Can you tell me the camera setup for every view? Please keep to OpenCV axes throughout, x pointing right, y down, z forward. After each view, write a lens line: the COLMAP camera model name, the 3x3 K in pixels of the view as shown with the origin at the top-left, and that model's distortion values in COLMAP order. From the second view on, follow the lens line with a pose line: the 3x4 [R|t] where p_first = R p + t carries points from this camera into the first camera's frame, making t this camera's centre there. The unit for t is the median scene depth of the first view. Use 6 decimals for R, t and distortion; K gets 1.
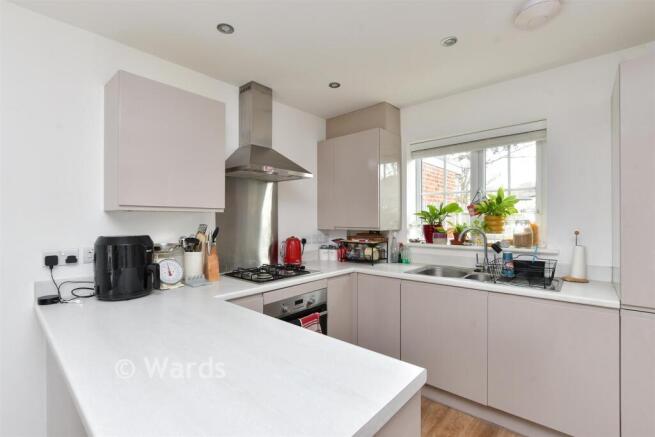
lens RADIAL K [[298.1, 0, 326.2], [0, 298.1, 217.5], [0, 0, 1]] dist [0.003544, 0.000093]
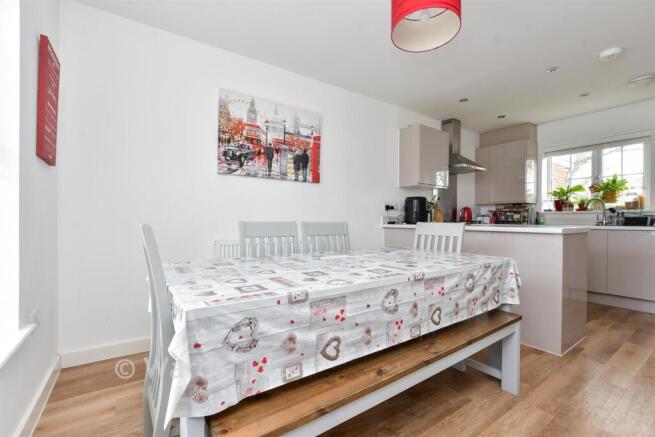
lens RADIAL K [[284.8, 0, 329.8], [0, 284.8, 220.1], [0, 0, 1]] dist [-0.004168, -0.000211]
pose [[0.971906, 0.010673, -0.235129, -0.489248], [-0.008713, 0.999918, 0.009373, 0.133911], [0.235210, -0.007061, 0.971919, -0.752938]]
